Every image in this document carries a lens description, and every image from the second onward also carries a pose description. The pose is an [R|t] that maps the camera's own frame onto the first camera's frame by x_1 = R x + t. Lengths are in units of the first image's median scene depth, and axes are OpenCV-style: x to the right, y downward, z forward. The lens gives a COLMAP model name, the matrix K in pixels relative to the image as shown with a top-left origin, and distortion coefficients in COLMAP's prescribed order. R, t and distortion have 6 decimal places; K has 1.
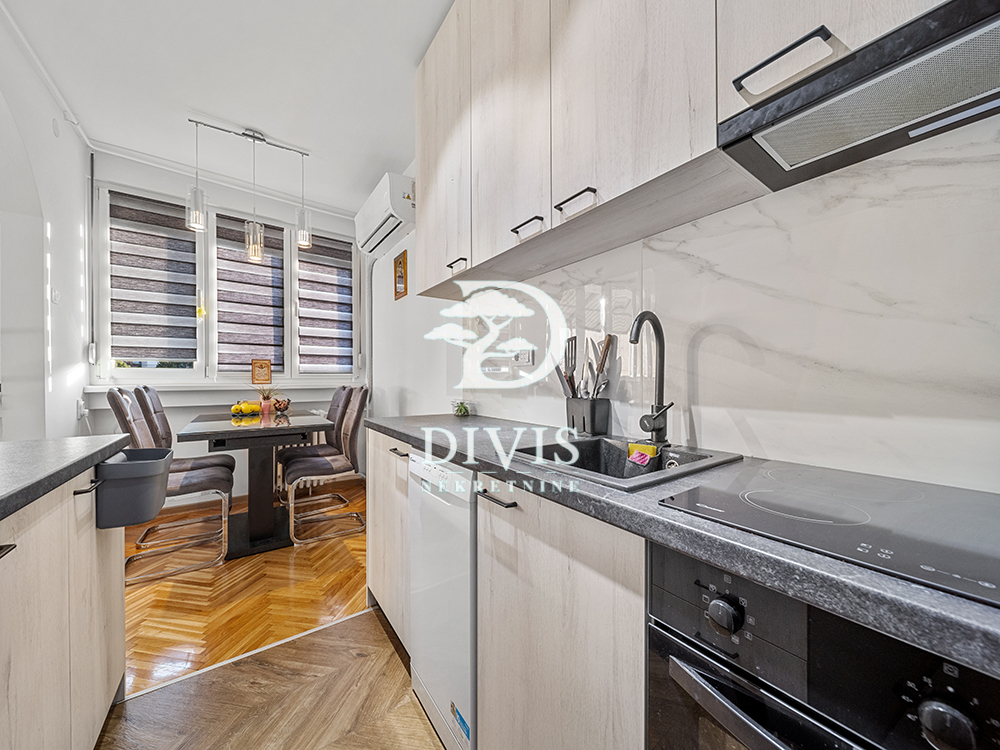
lens RADIAL K [[355.7, 0, 496.5], [0, 355.7, 379.2], [0, 0, 1]] dist [-0.001433, -0.000374]
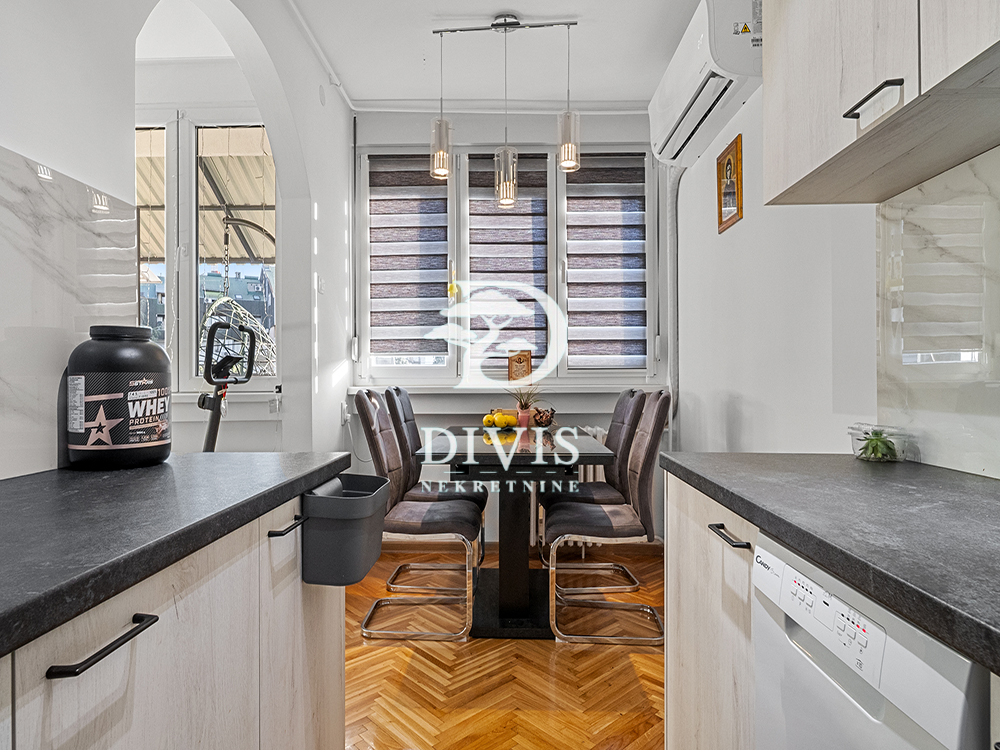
lens RADIAL K [[562.7, 0, 497.0], [0, 562.7, 378.4], [0, 0, 1]] dist [-0.000234, 0.000155]
pose [[0.793861, -0.001960, -0.608097, -0.035970], [0.001908, 0.999998, -0.000731, -0.000012], [0.608097, -0.000580, 0.793863, 0.123174]]
